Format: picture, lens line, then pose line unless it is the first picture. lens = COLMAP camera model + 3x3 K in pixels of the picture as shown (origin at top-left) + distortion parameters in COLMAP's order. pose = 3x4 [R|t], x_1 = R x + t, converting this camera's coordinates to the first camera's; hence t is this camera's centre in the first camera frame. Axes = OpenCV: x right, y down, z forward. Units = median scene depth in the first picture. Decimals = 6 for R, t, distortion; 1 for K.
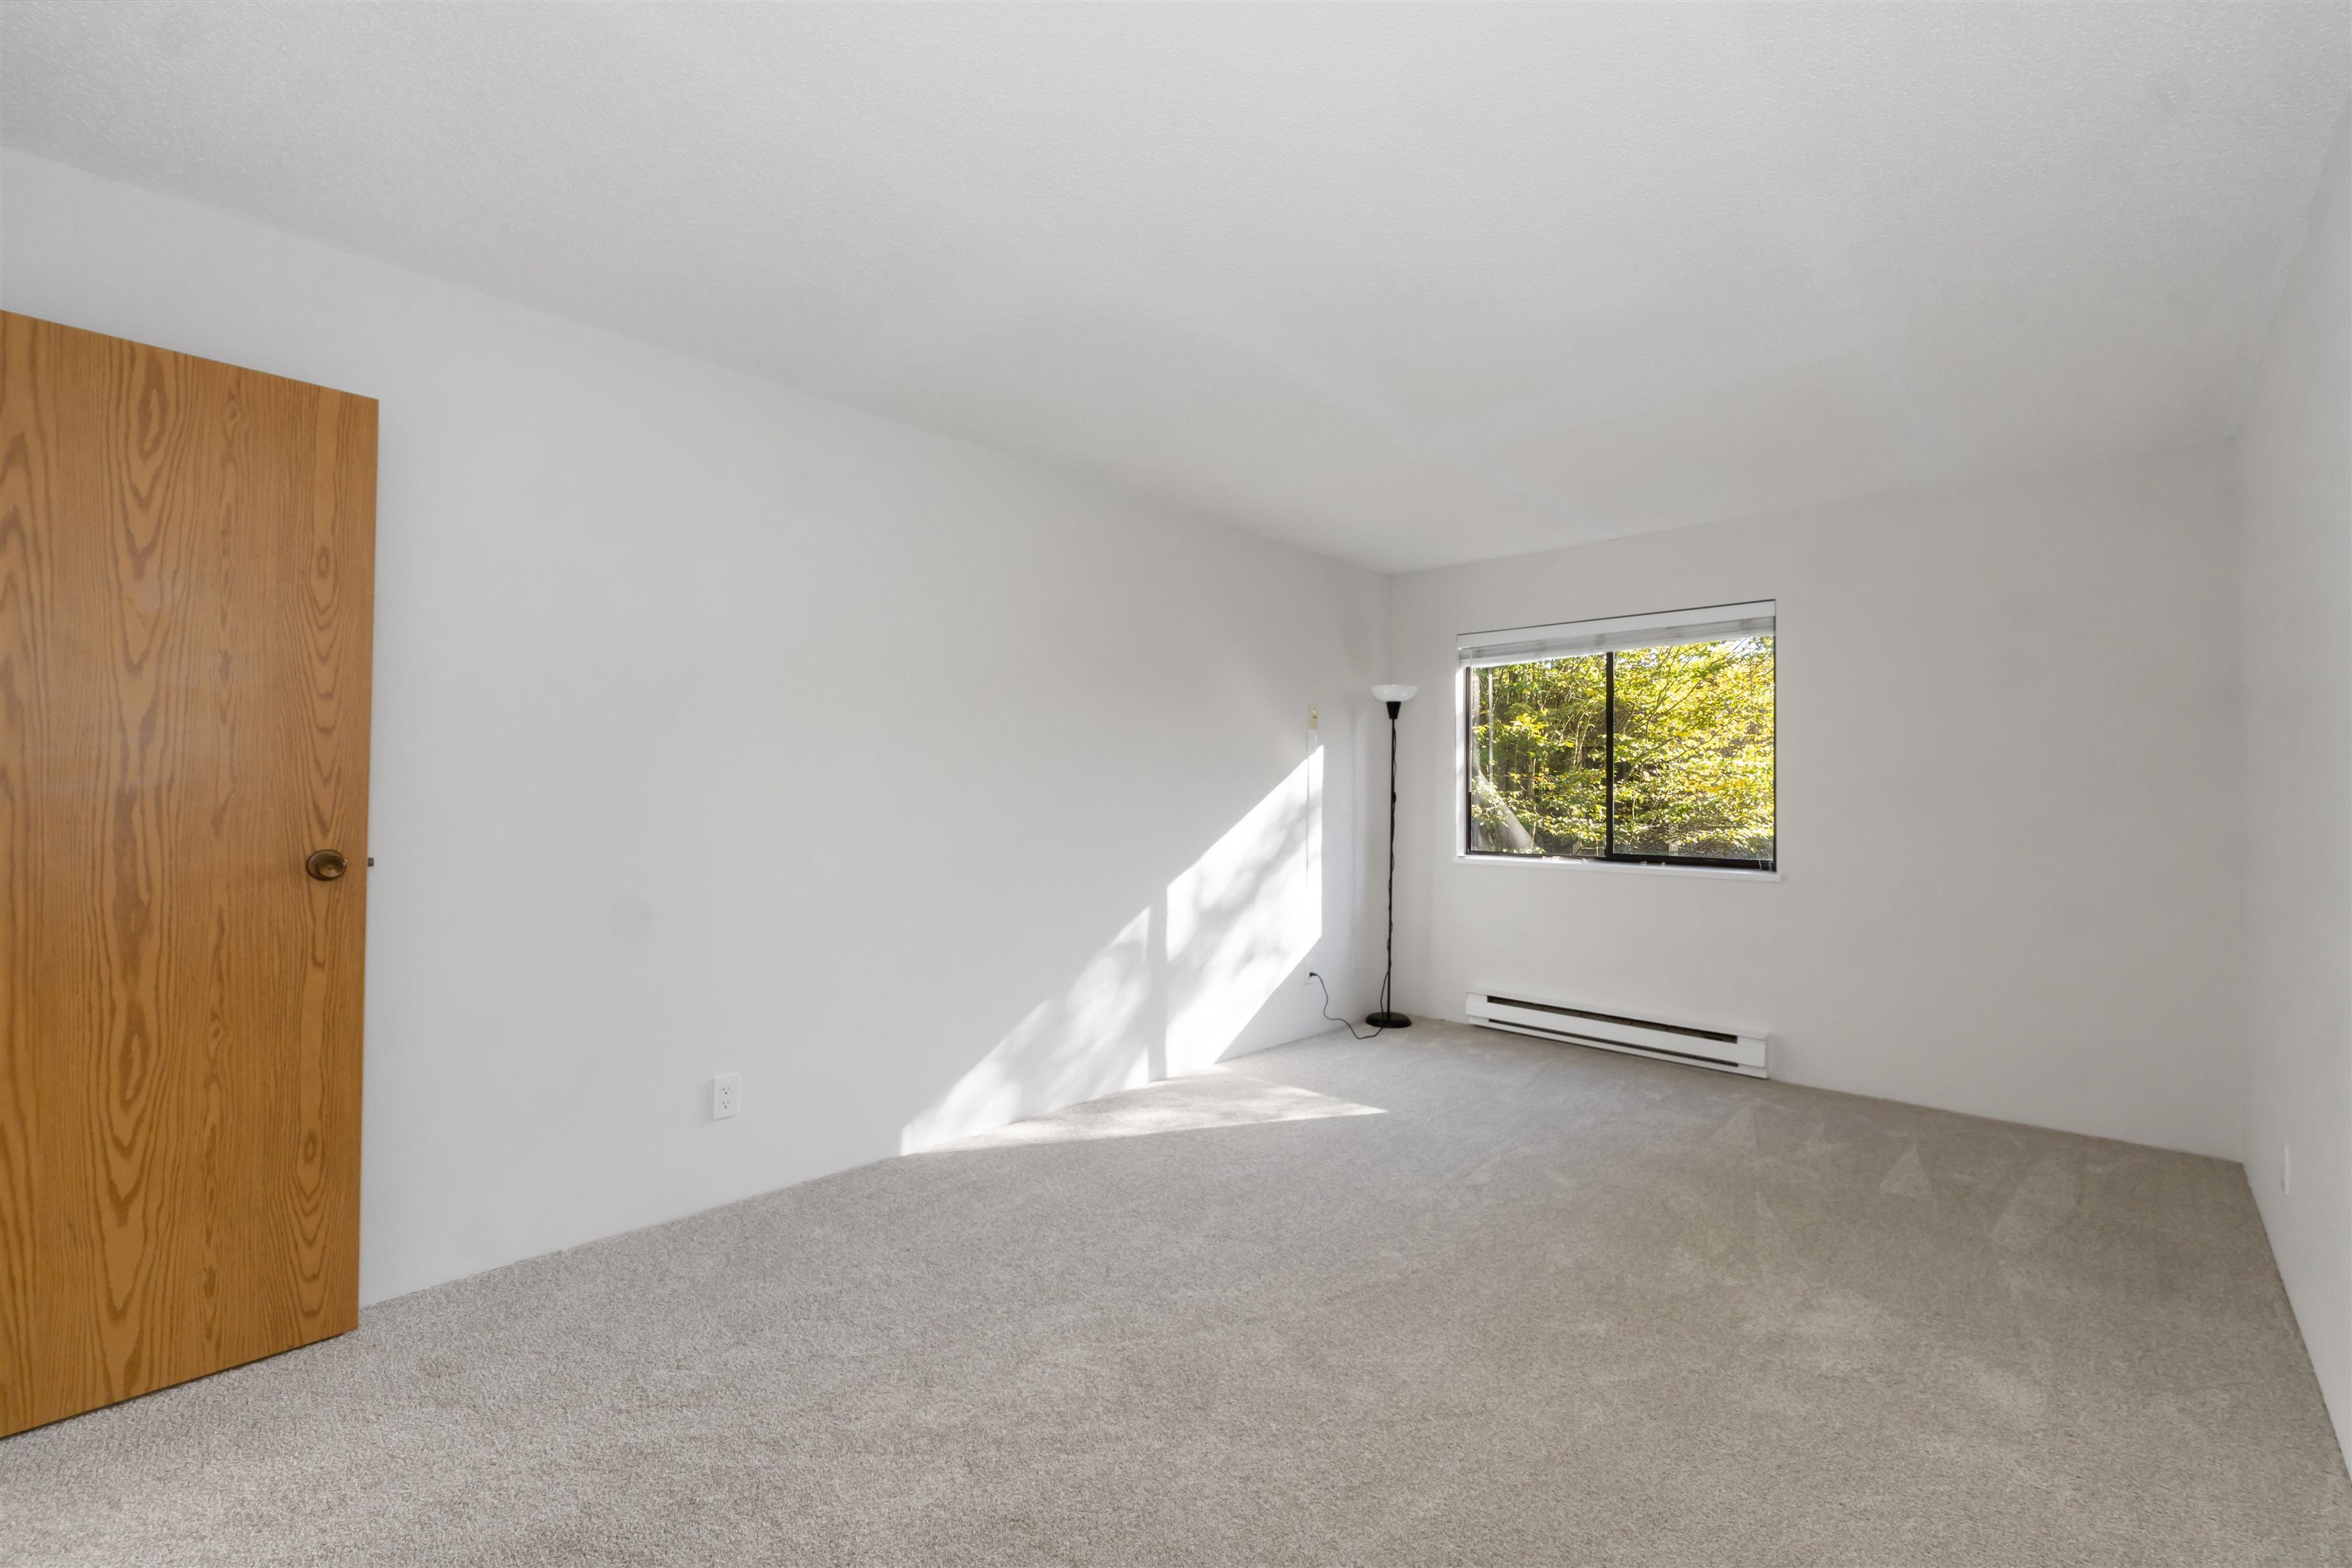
lens RADIAL K [[993.3, 0, 1176.5], [0, 993.3, 773.8], [0, 0, 1]] dist [-0.000931, 0.000262]
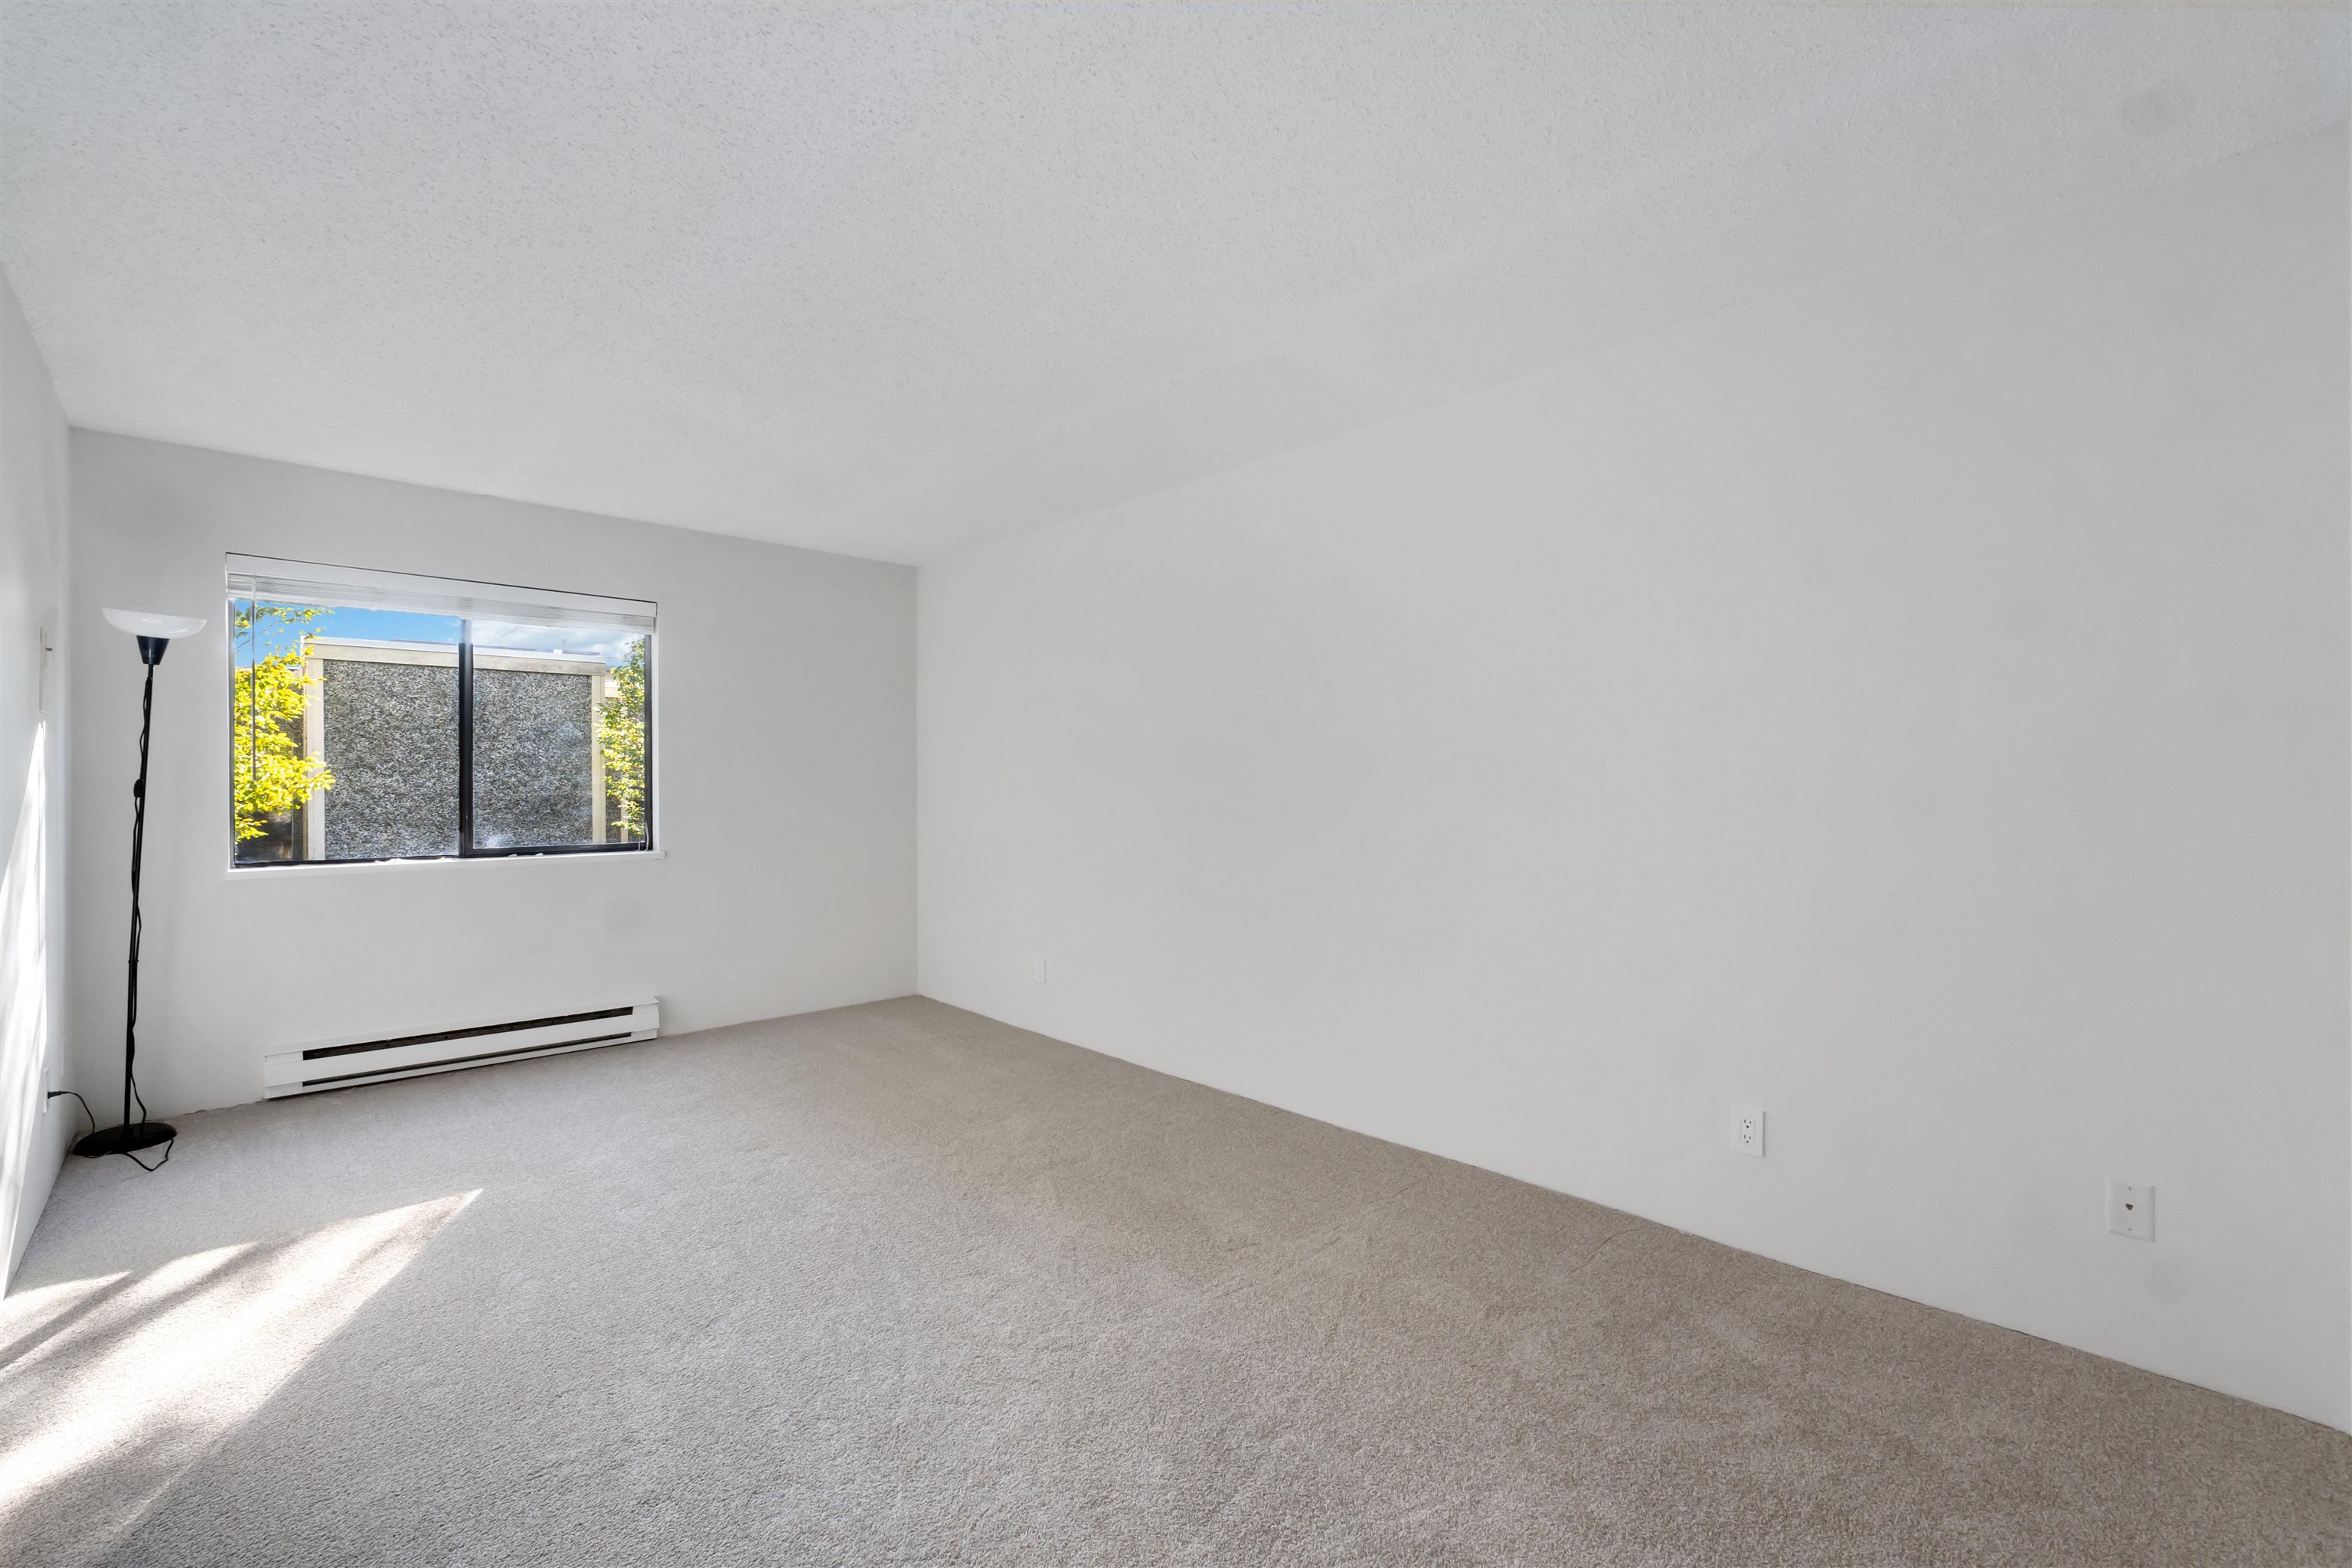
lens RADIAL K [[1022.5, 0, 1184.6], [0, 1022.5, 788.9], [0, 0, 1]] dist [-0.003179, -0.000167]
pose [[0.041958, -0.016134, 0.998989, -0.441183], [-0.018894, 0.999678, 0.016938, 0.000837], [-0.998941, -0.019585, 0.041639, 0.326761]]
